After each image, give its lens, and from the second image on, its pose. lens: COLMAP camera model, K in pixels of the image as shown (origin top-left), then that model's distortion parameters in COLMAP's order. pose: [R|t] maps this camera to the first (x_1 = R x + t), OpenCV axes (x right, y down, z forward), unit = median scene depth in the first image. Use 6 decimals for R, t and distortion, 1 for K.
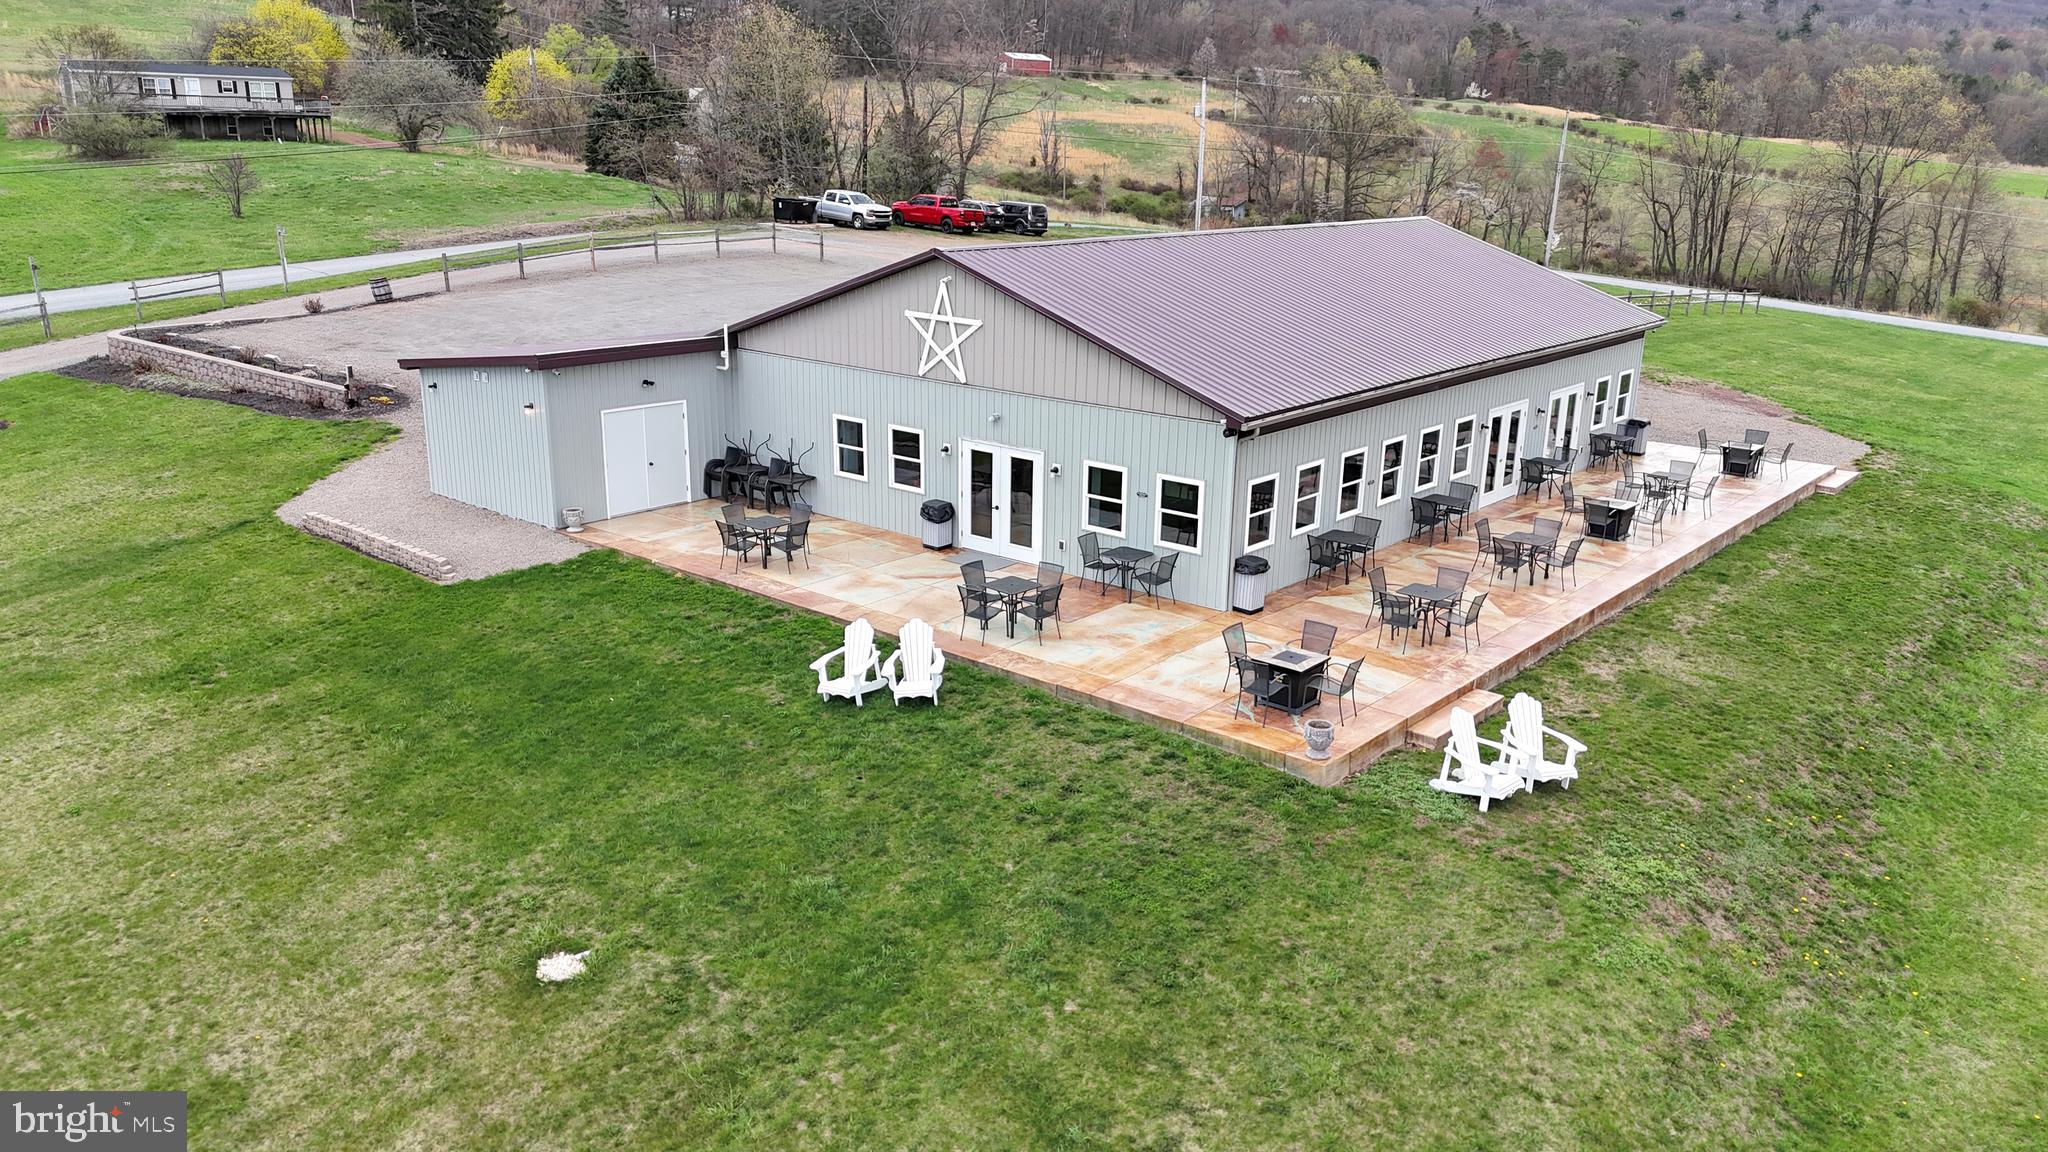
lens RADIAL K [[1494.0, 0, 1031.7], [0, 1494.0, 578.3], [0, 0, 1]] dist [0.075577, -0.064056]
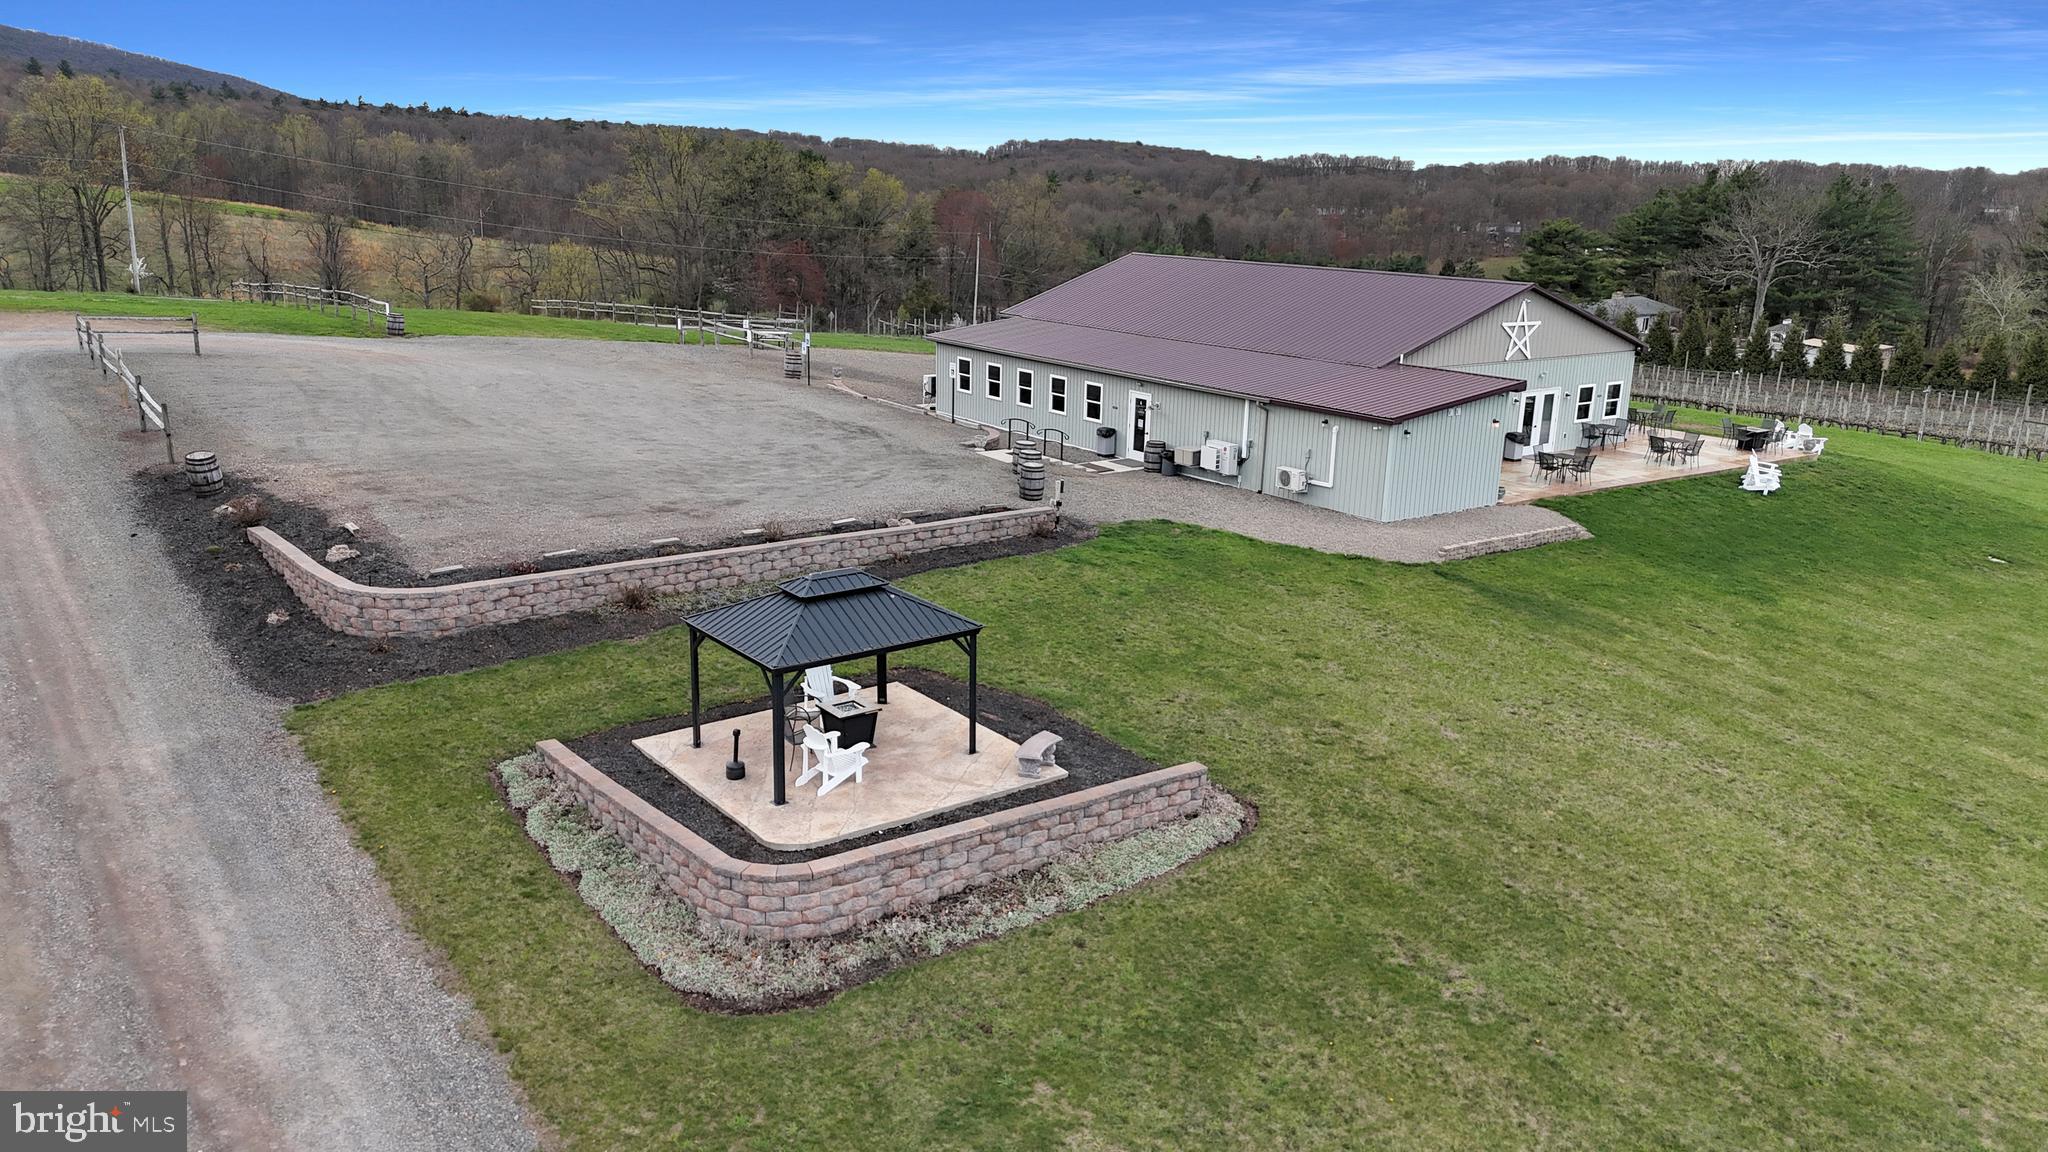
lens RADIAL K [[1494.0, 0, 1031.7], [0, 1494.0, 578.3], [0, 0, 1]] dist [0.075577, -0.064056]
pose [[0.249038, -0.260775, 0.932725, -1.879700], [0.253680, 0.947008, 0.197035, -0.379809], [-0.934680, 0.187544, 0.301994, 1.058617]]
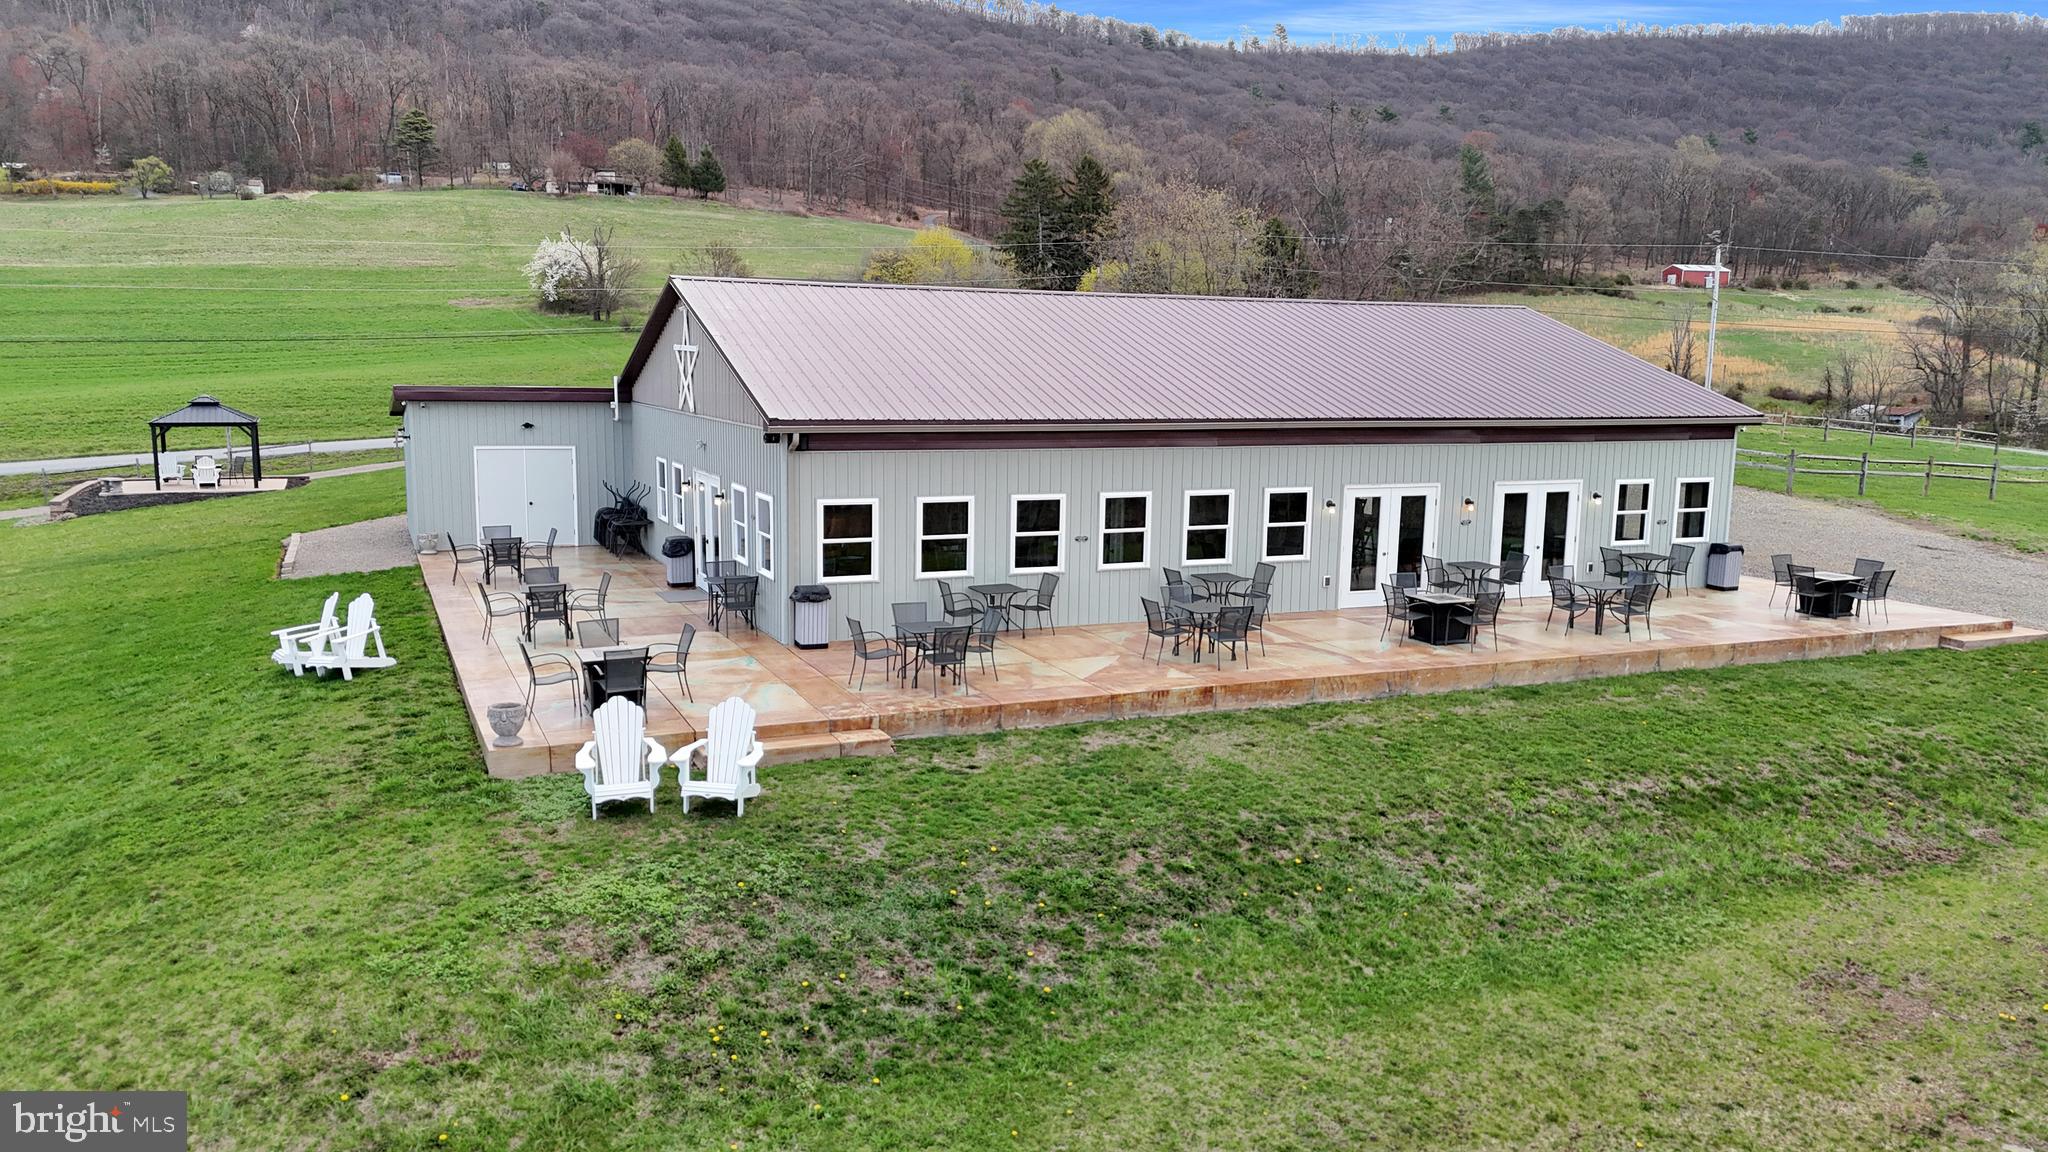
lens RADIAL K [[1494.0, 0, 1031.7], [0, 1494.0, 578.3], [0, 0, 1]] dist [0.075577, -0.064056]
pose [[0.900867, 0.060749, -0.429823, 0.578791], [-0.122116, 0.985638, -0.116639, 0.062341], [0.416564, 0.157565, 0.895348, 0.234460]]
